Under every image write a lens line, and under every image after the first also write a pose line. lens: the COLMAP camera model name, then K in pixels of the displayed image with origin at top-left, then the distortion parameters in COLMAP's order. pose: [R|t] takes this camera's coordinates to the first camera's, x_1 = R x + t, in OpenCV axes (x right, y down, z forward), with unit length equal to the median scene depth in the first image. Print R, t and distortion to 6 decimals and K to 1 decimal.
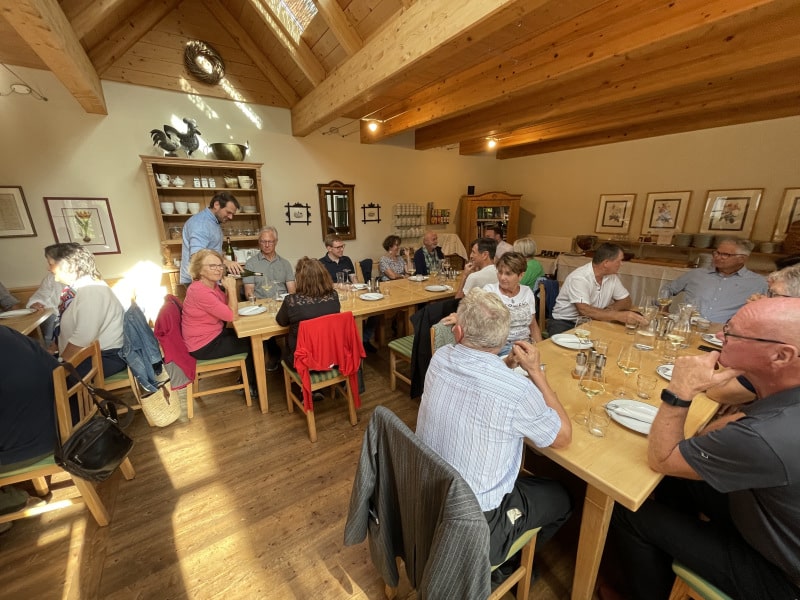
lens RADIAL K [[318.4, 0, 394.8], [0, 318.4, 303.2], [0, 0, 1]] dist [-0.001228, -0.000571]
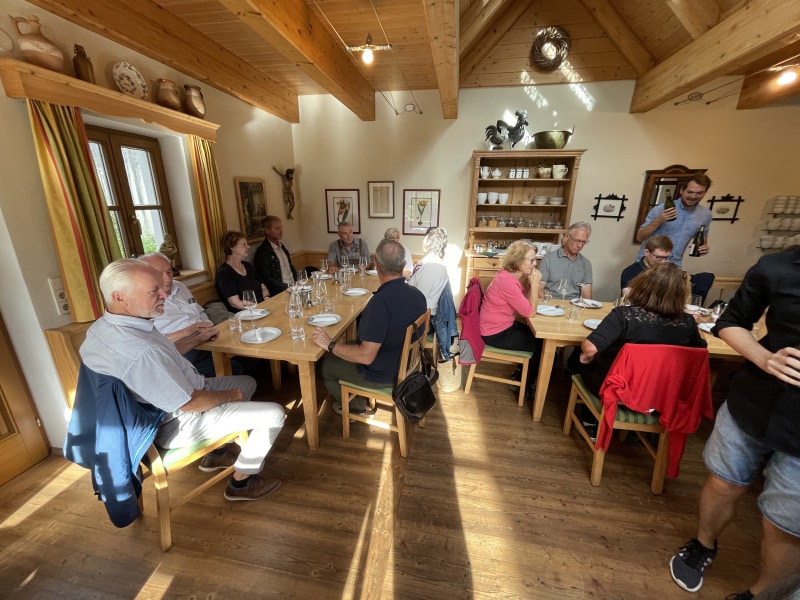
lens RADIAL K [[318.4, 0, 397.3], [0, 318.4, 303.0], [0, 0, 1]] dist [-0.001228, -0.000571]
pose [[0.718183, 0.225963, -0.658145, -0.115054], [-0.211497, 0.971946, 0.102911, 0.000196], [0.662935, 0.065287, 0.745825, 0.012238]]
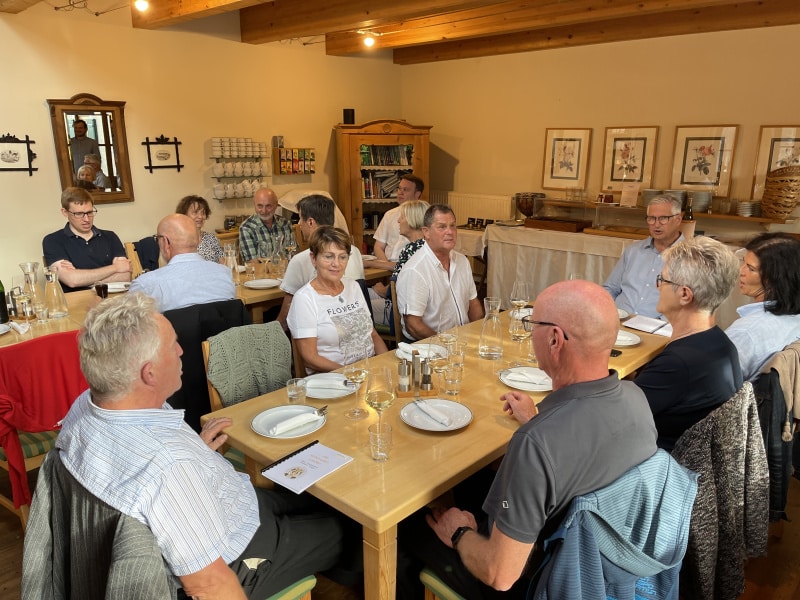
lens RADIAL K [[598.9, 0, 405.4], [0, 598.9, 302.7], [0, 0, 1]] dist [0.023887, -0.042624]
pose [[0.974242, -0.044238, 0.221123, 0.130251], [0.050714, 0.998432, -0.023694, 0.026445], [-0.219728, 0.034297, 0.974958, -0.127908]]
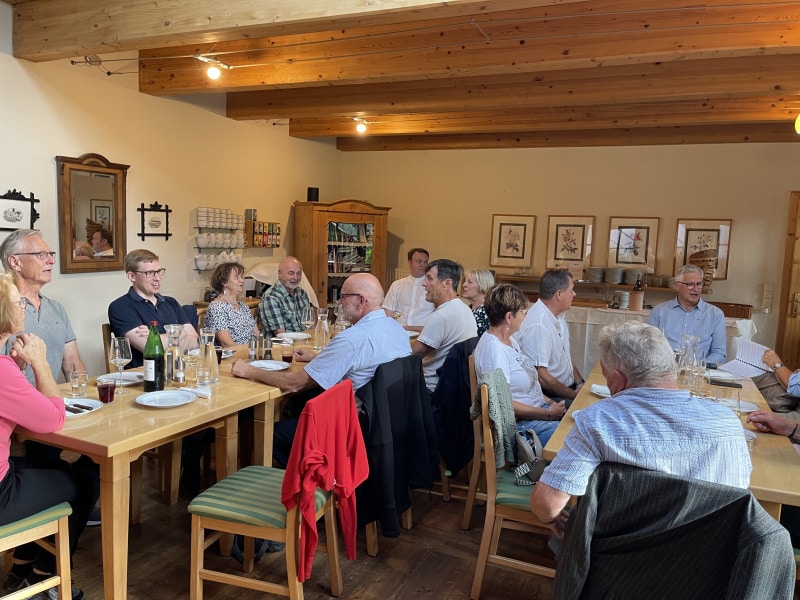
lens RADIAL K [[598.9, 0, 398.9], [0, 598.9, 299.5], [0, 0, 1]] dist [0.023887, -0.042624]
pose [[0.847718, -0.011880, 0.530314, -0.360561], [0.103327, 0.984297, -0.143121, 0.032171], [-0.520286, 0.176122, 0.835634, 0.002447]]
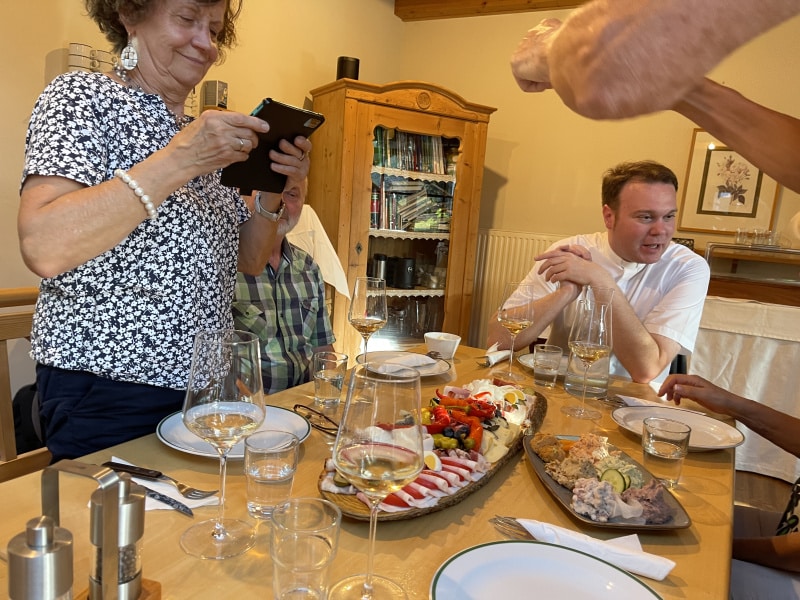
lens RADIAL K [[598.9, 0, 395.0], [0, 598.9, 301.0], [0, 0, 1]] dist [0.023887, -0.042624]
pose [[0.880327, 0.016478, 0.474081, 0.011929], [0.045788, 0.991778, -0.119496, -0.101552], [-0.472153, 0.126903, 0.872335, 0.792141]]
